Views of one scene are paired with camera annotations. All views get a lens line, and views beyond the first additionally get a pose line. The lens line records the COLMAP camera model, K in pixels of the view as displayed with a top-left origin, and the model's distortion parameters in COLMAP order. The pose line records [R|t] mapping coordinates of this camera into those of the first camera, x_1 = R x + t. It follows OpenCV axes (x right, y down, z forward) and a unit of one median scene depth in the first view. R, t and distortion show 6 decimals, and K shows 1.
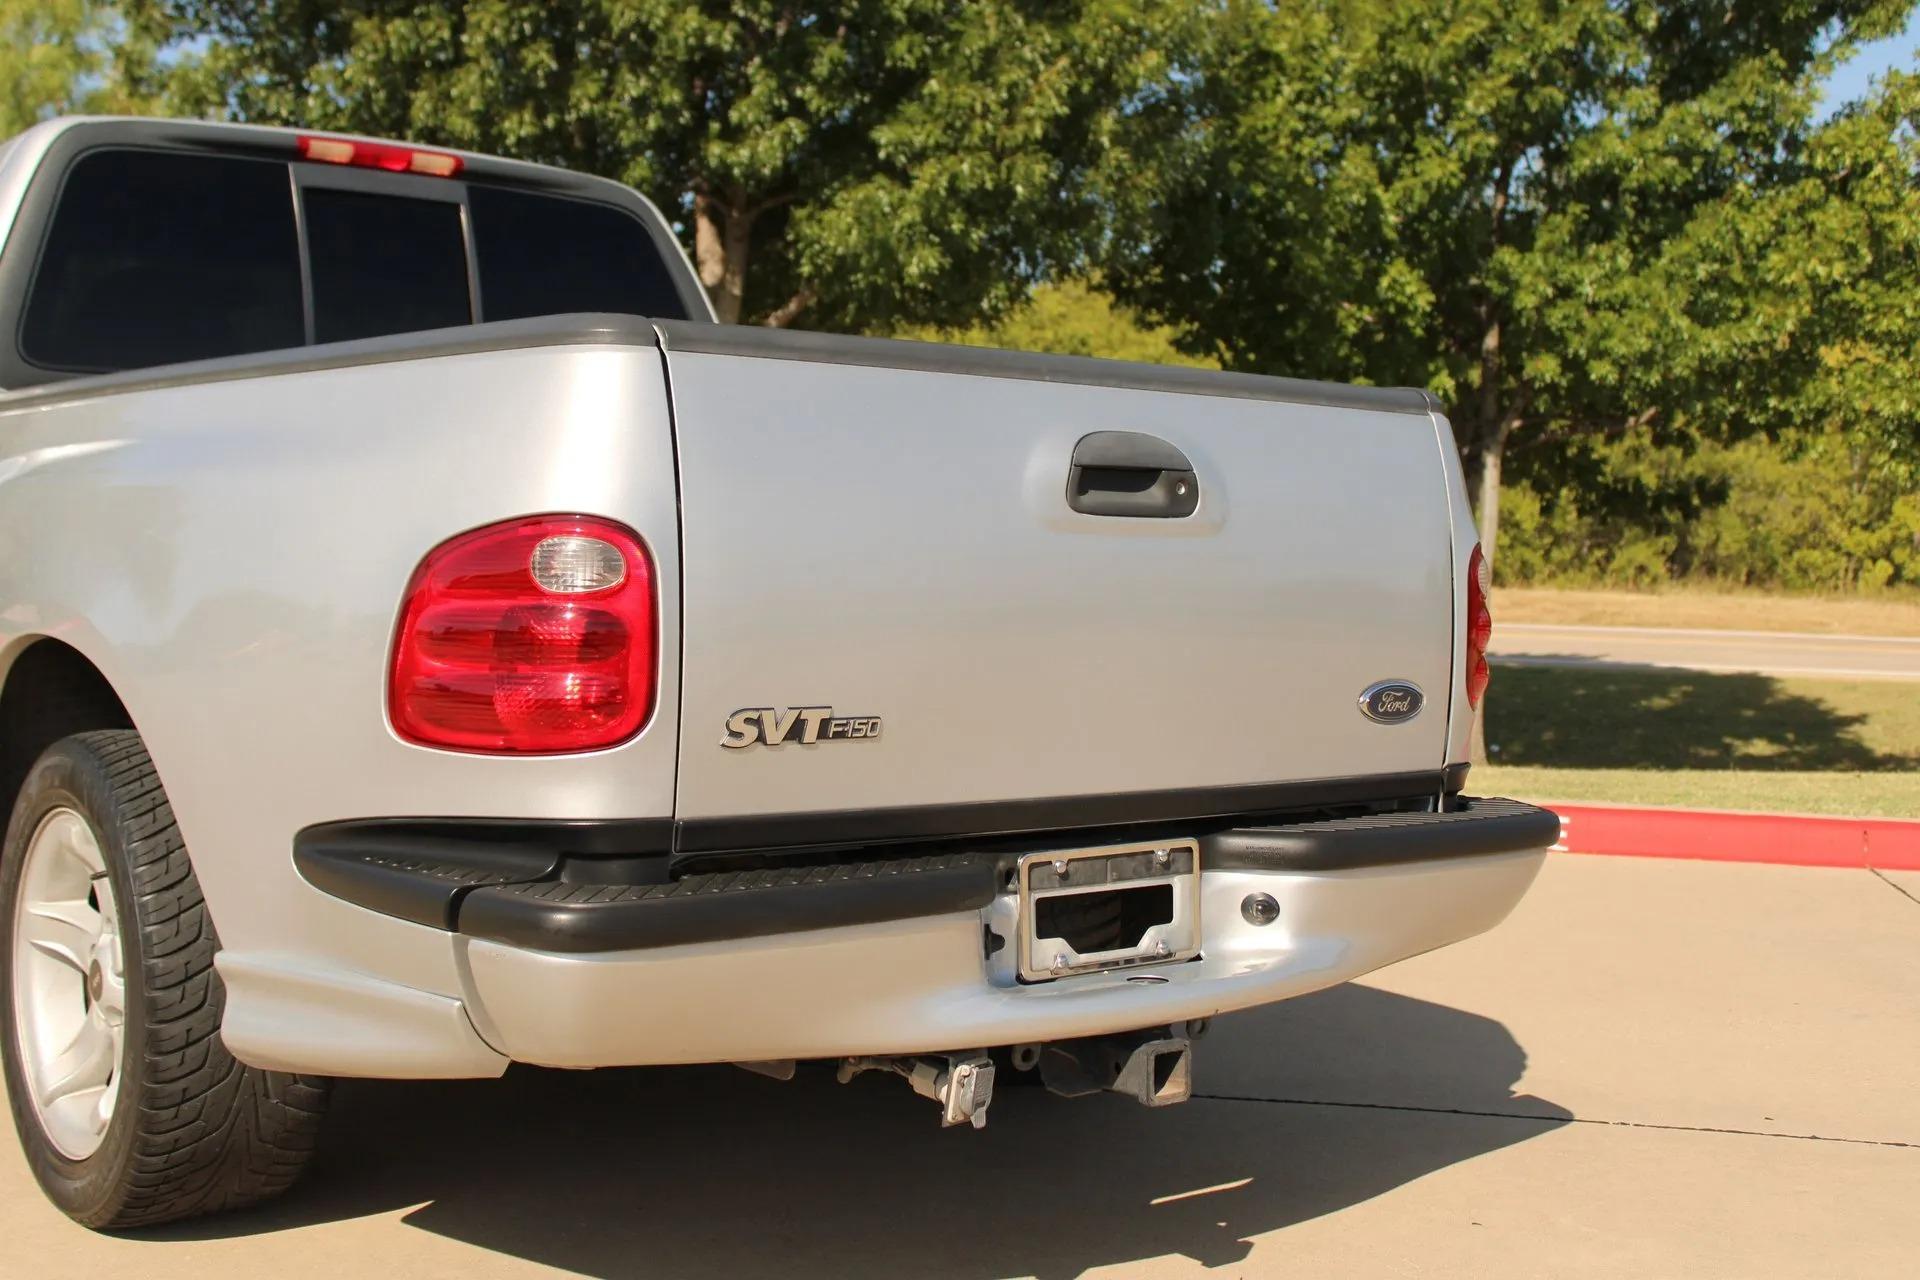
lens RADIAL K [[2301.3, 0, 942.2], [0, 2301.3, 616.0], [0, 0, 1]] dist [-0.105684, 0.177657]
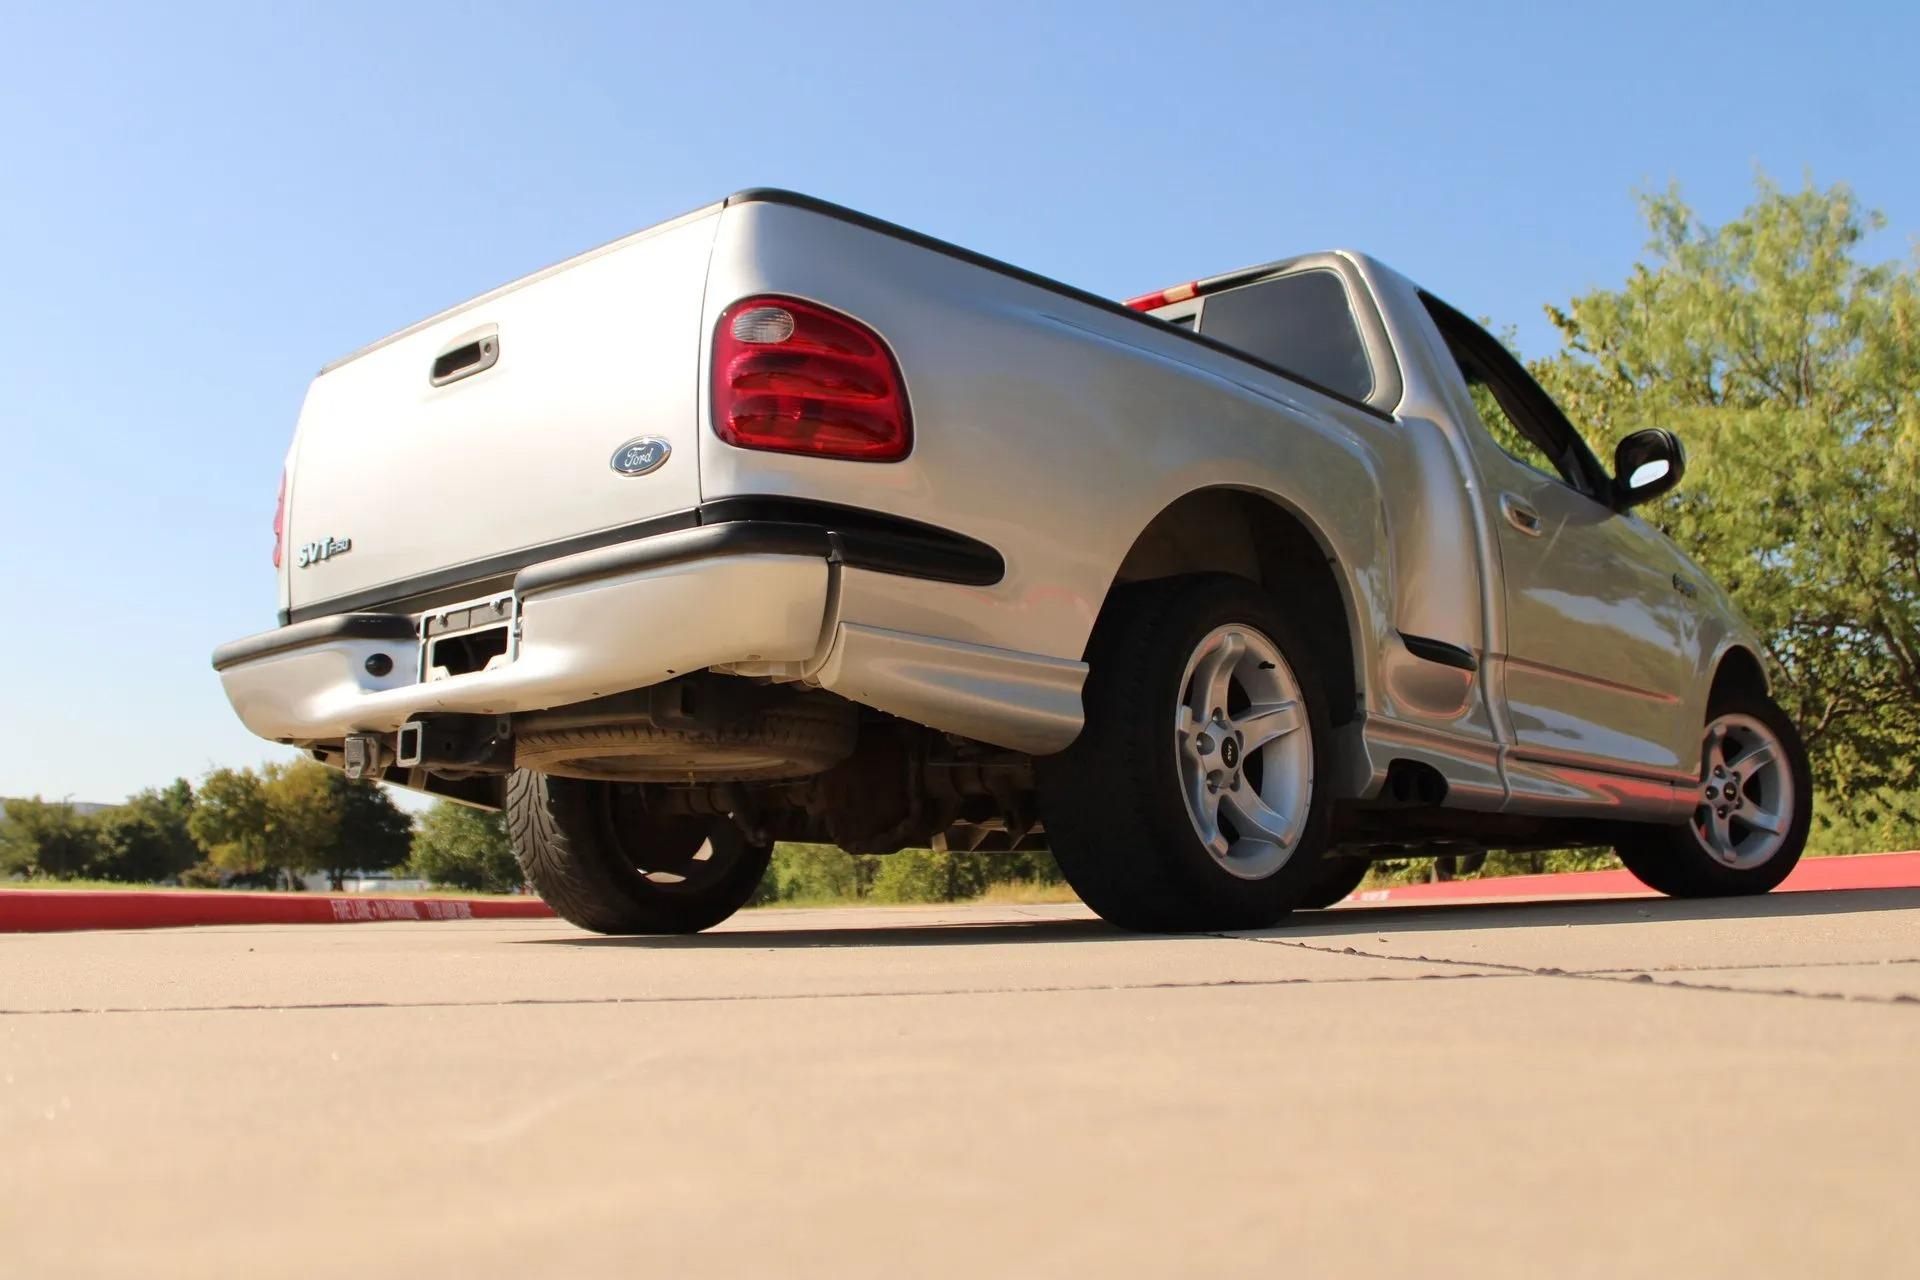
lens RADIAL K [[1857.7, 0, 942.0], [0, 1857.7, 630.2], [0, 0, 1]] dist [-0.144794, 0.153922]
pose [[0.171825, -0.186154, -0.967379, 0.354482], [-0.004035, 0.981843, -0.189654, 0.095792], [0.985119, 0.036491, 0.167953, 0.313170]]
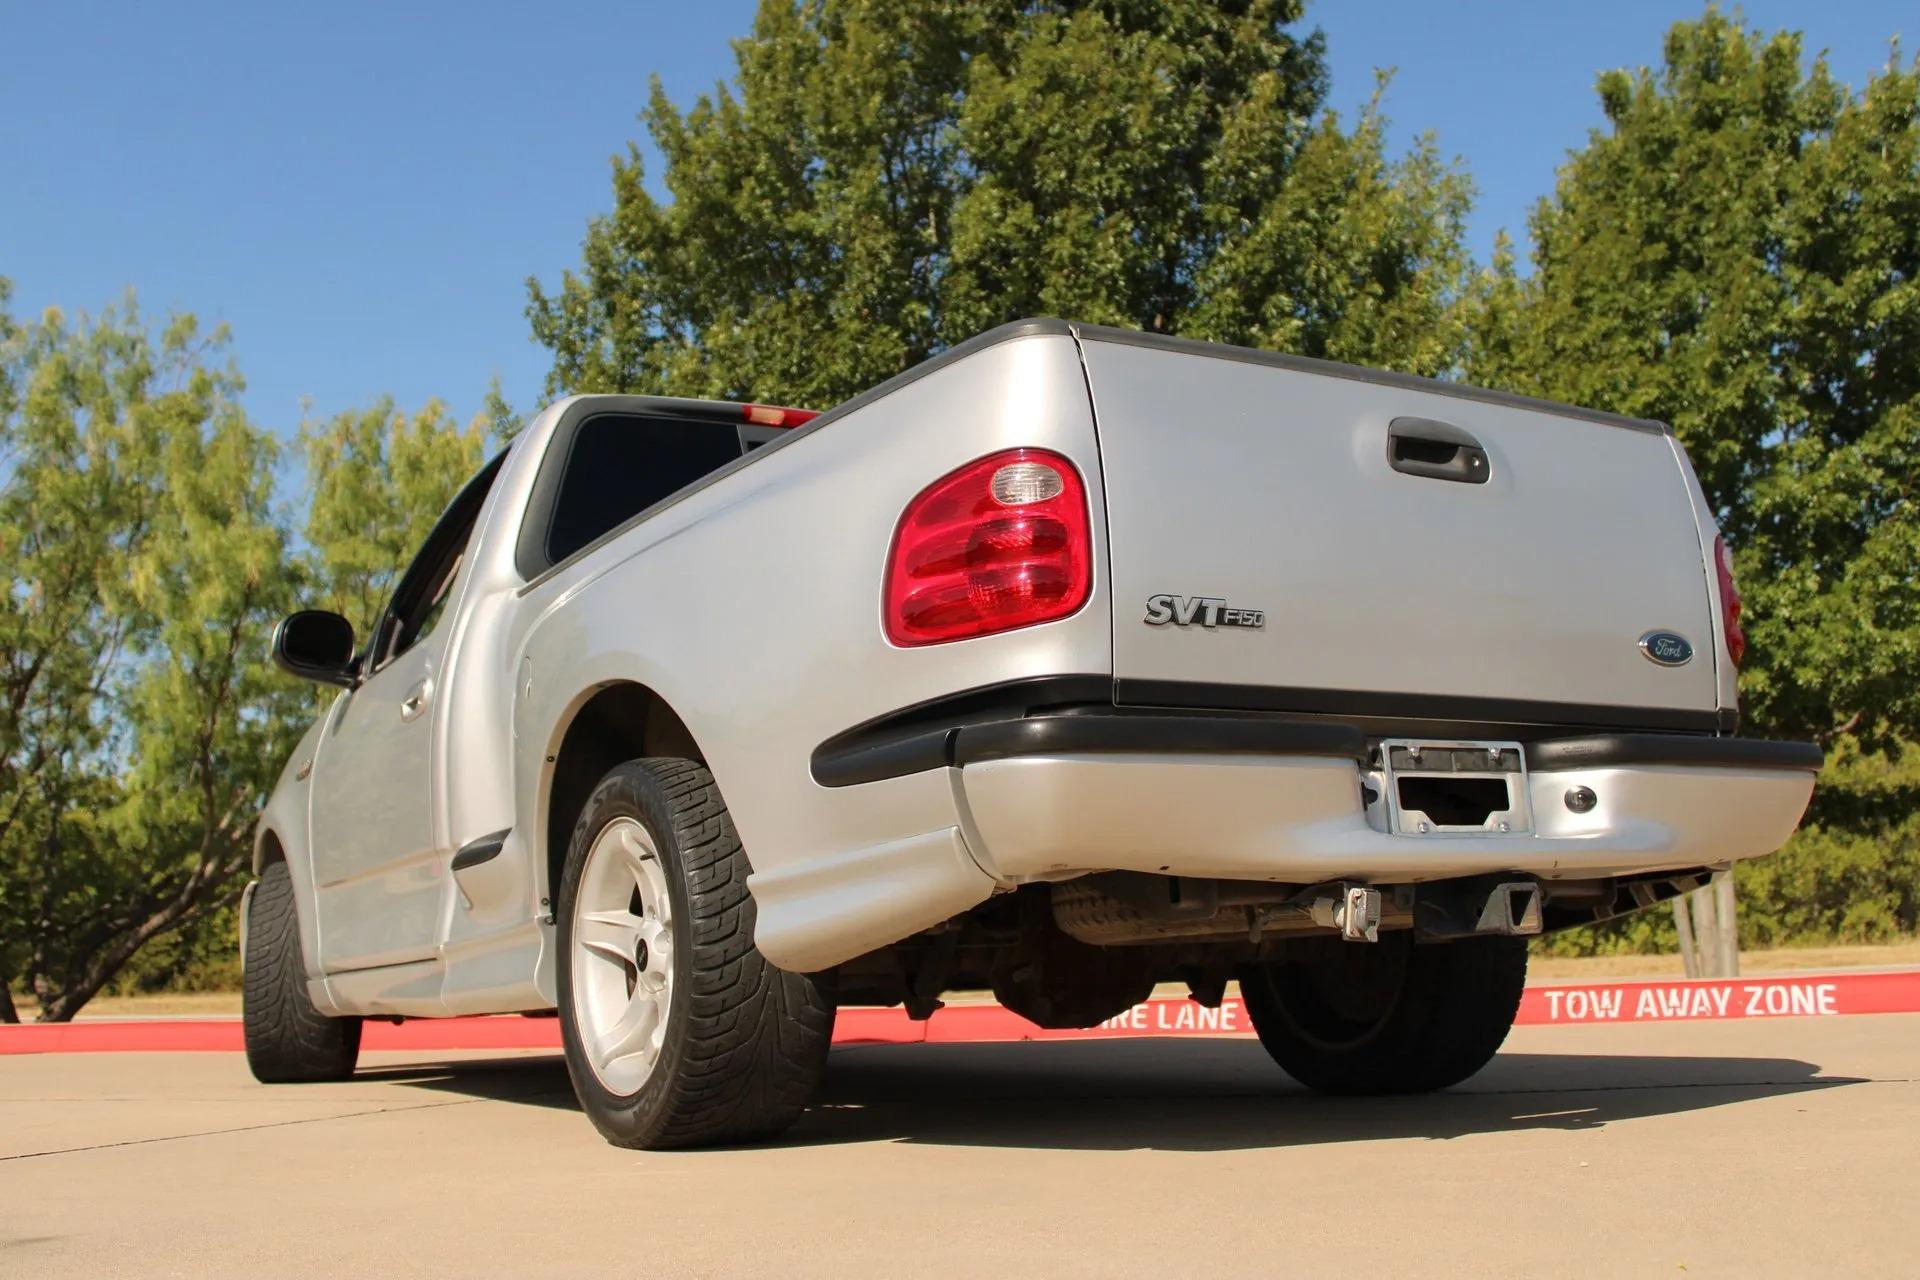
lens RADIAL K [[1998.5, 0, 939.2], [0, 1998.5, 636.4], [0, 0, 1]] dist [-0.128287, 0.143465]
pose [[0.987664, -0.089699, -0.128354, -0.016449], [0.060179, 0.974156, -0.217713, 0.074375], [0.144565, 0.207303, 0.967536, -0.024330]]
